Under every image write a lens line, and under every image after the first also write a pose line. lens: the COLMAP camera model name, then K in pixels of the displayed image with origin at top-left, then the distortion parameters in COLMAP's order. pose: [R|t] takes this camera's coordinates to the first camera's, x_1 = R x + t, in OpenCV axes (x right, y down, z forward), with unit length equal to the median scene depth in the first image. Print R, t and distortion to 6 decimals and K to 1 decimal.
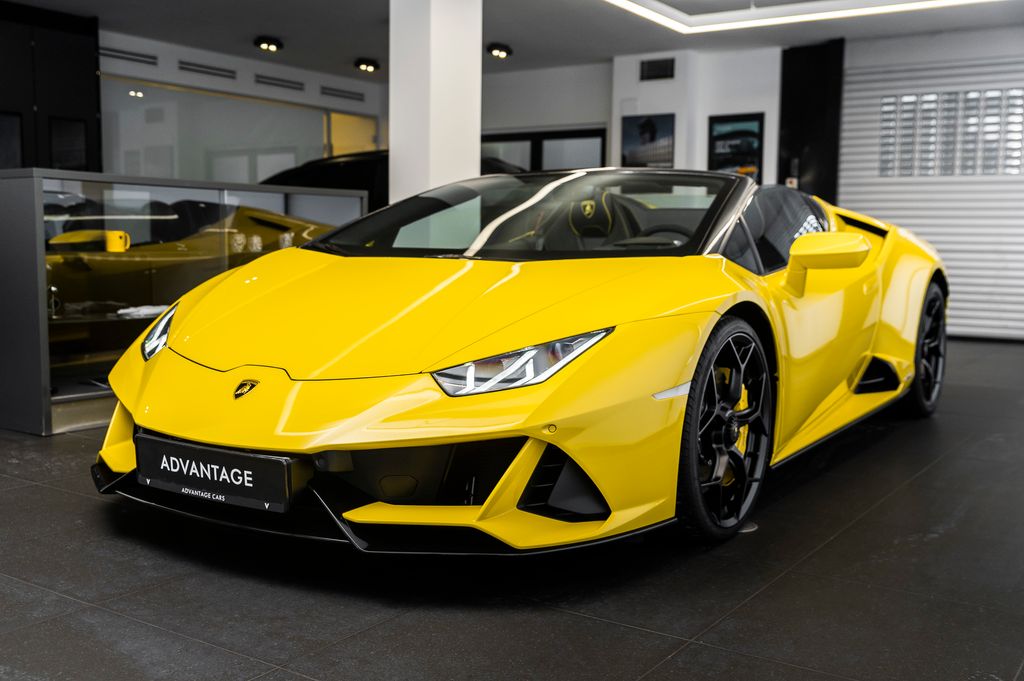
lens RADIAL K [[1042.2, 0, 508.7], [0, 1042.2, 364.6], [0, 0, 1]] dist [0.000209, 0.001214]
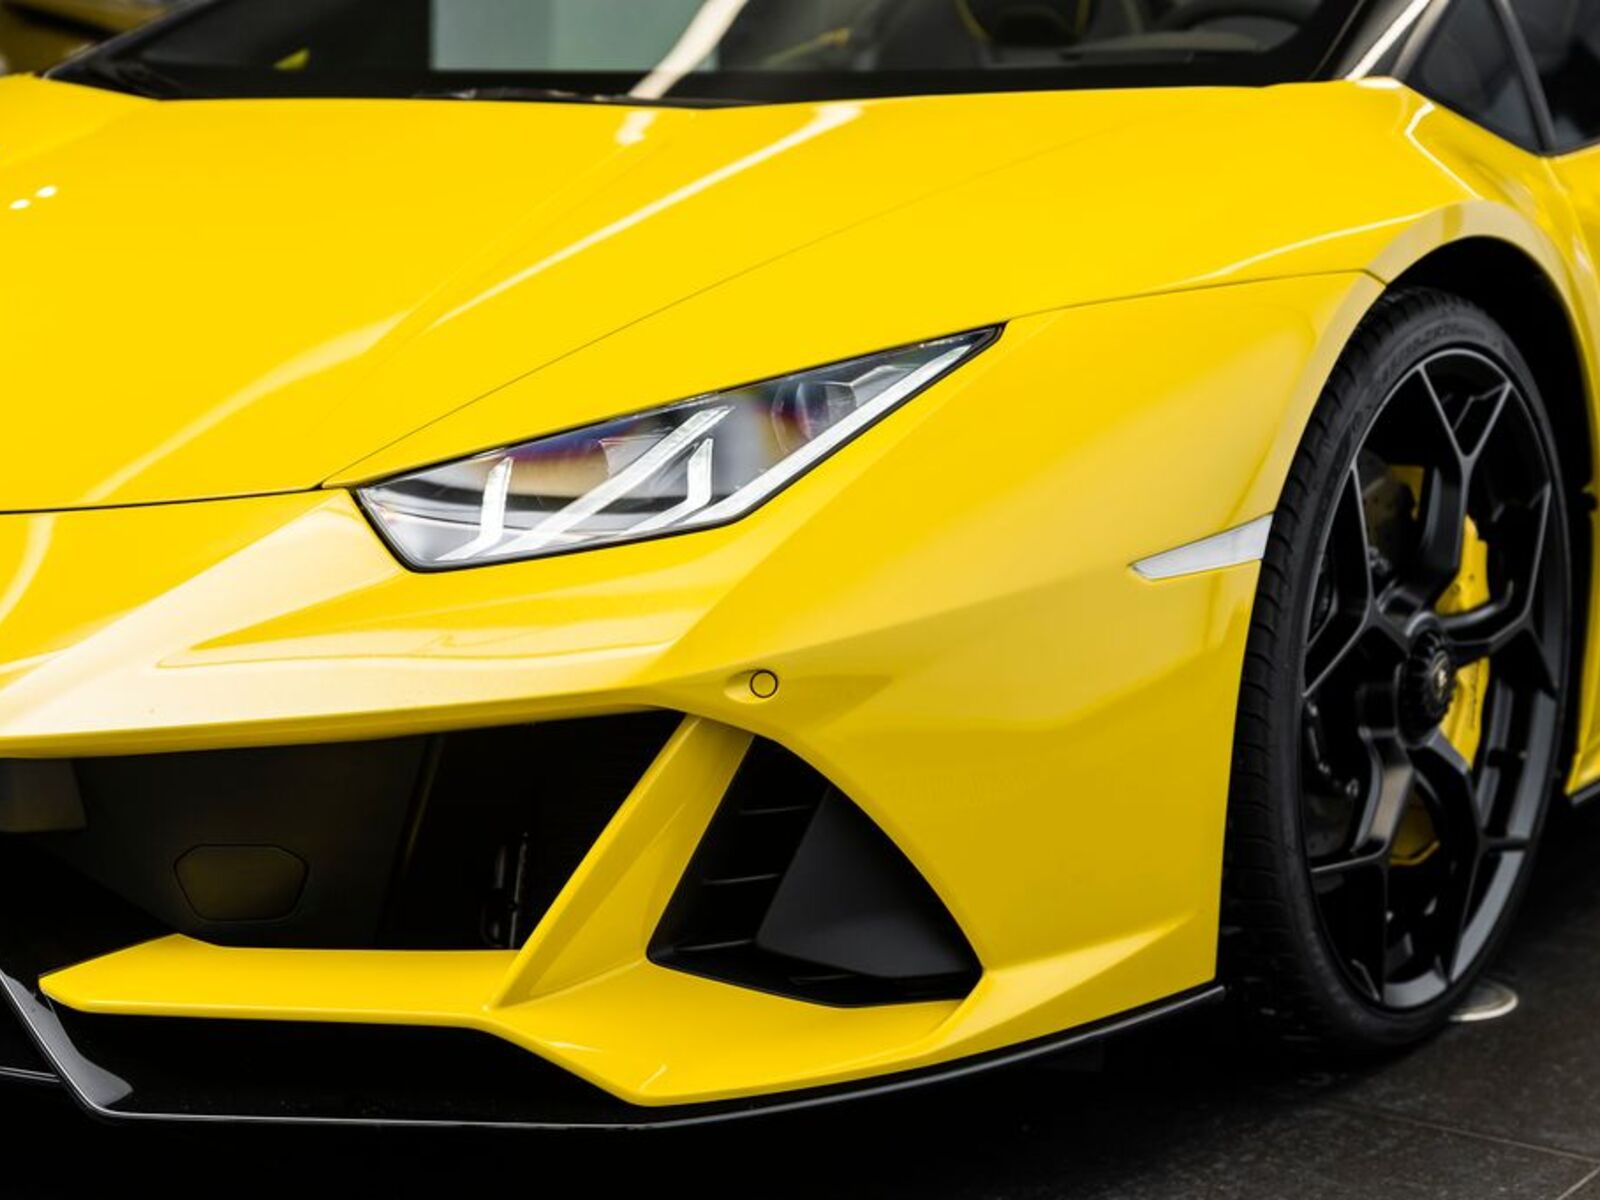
lens RADIAL K [[2942.3, 0, 800.0], [0, 2942.3, 600.0], [0, 0, 1]] dist [0.006800, -0.025011]
pose [[0.999396, -0.000156, -0.034748, 0.069505], [0.001900, 0.998739, 0.050169, -0.001368], [0.034696, -0.050204, 0.998136, 0.175486]]
